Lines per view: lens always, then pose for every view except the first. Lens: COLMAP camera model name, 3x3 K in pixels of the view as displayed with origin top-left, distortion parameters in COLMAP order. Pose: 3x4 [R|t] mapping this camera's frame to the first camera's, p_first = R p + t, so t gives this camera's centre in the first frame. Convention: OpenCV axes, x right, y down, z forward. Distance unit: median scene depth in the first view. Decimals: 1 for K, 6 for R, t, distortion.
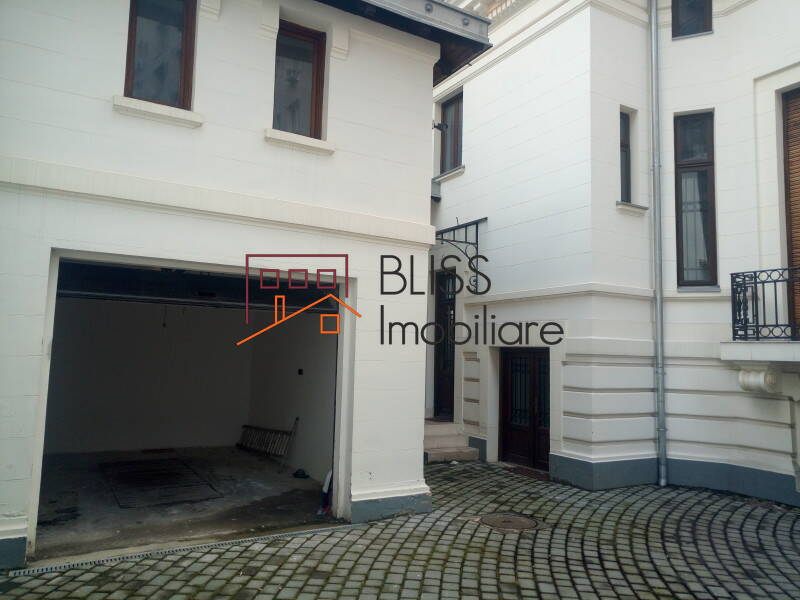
lens RADIAL K [[590.5, 0, 391.2], [0, 590.5, 291.6], [0, 0, 1]] dist [0.008591, 0.014905]
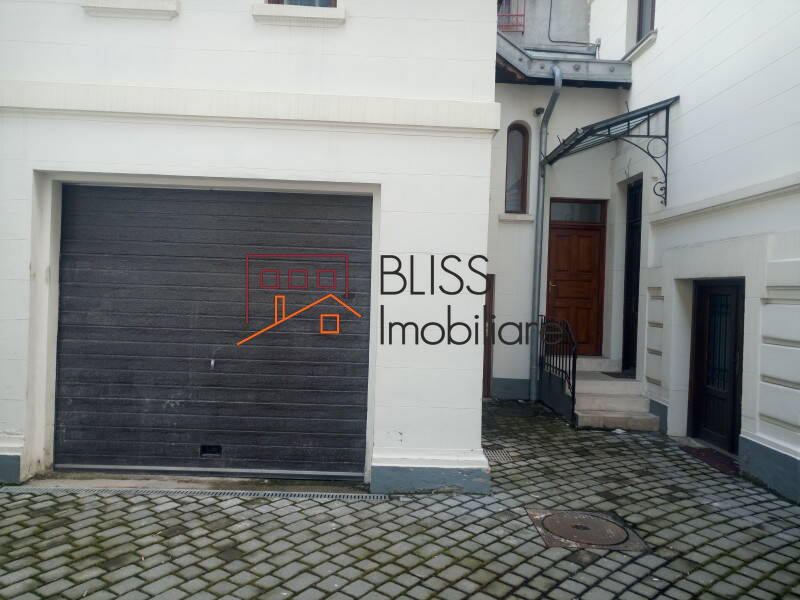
lens RADIAL K [[590.5, 0, 391.2], [0, 590.5, 291.6], [0, 0, 1]] dist [0.008591, 0.014905]
pose [[0.878136, 0.004086, -0.478393, 0.382739], [0.041331, 0.995577, 0.084372, 0.062036], [0.476621, -0.093863, 0.874083, 0.383226]]
